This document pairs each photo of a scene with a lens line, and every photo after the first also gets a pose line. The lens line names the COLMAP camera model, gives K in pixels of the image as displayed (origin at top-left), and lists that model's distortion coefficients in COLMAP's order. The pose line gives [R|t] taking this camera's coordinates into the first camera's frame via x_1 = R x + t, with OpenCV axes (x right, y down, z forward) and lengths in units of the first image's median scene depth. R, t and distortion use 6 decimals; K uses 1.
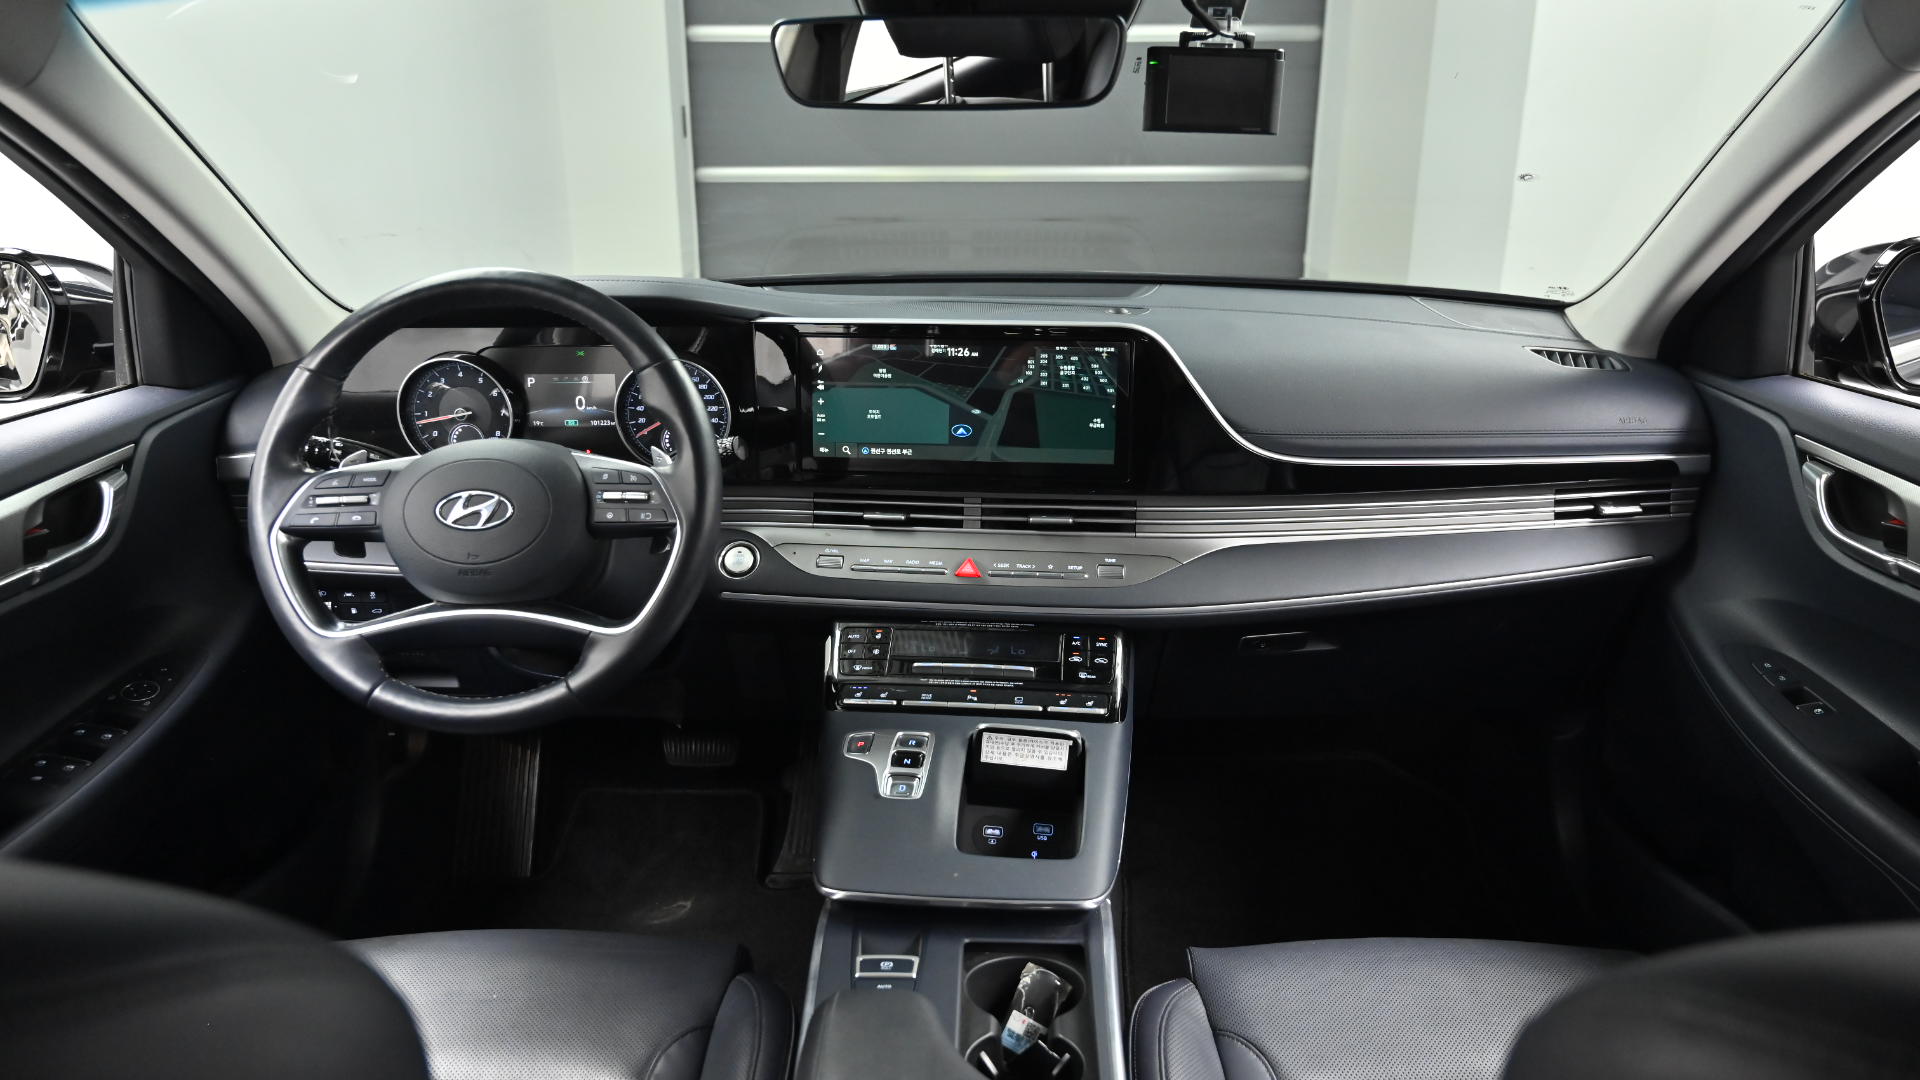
lens RADIAL K [[1288.1, 0, 960.4], [0, 1288.1, 538.8], [0, 0, 1]] dist [-0.008236, -0.003897]
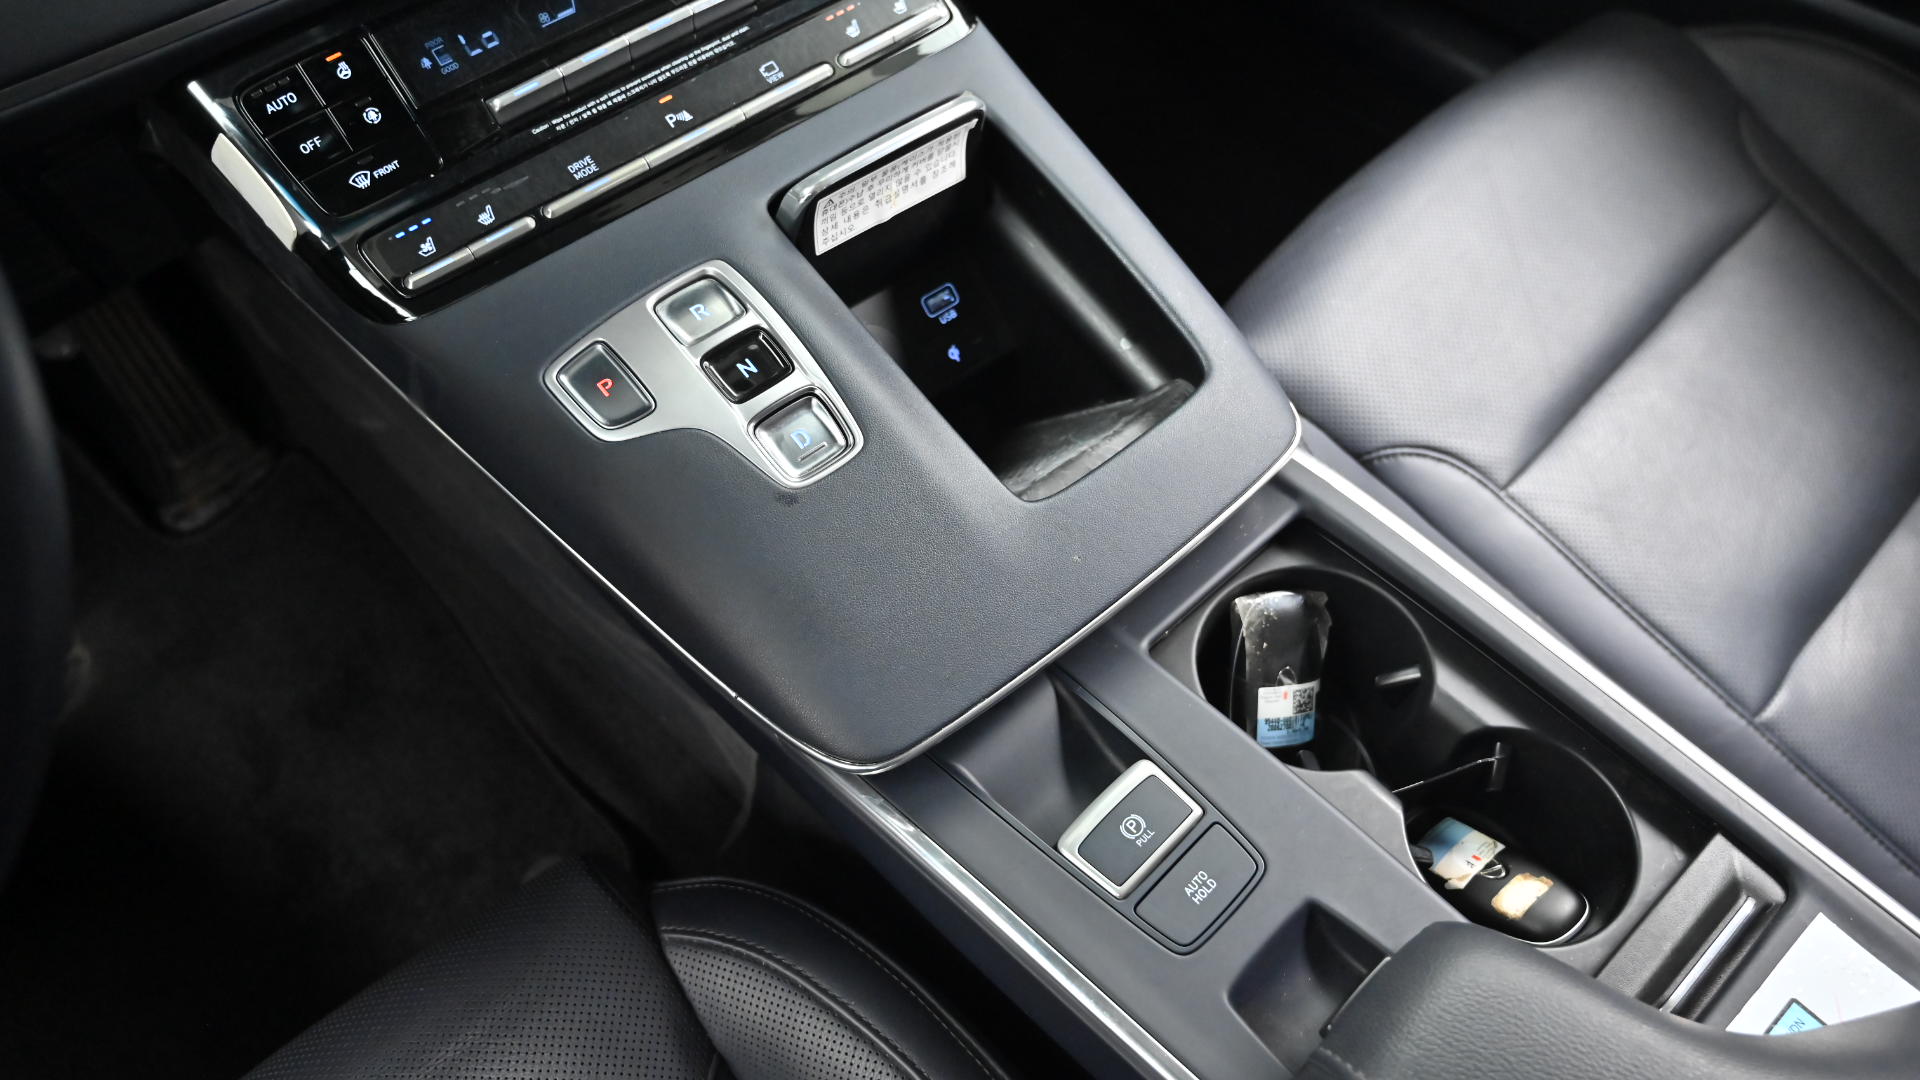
lens RADIAL K [[1288.1, 0, 964.7], [0, 1288.1, 552.9], [0, 0, 1]] dist [-0.008236, -0.003897]
pose [[0.712527, -0.604217, 0.356689, -0.155656], [0.211866, 0.669909, 0.711572, -0.059070], [-0.668893, -0.431444, 0.605341, 0.605223]]
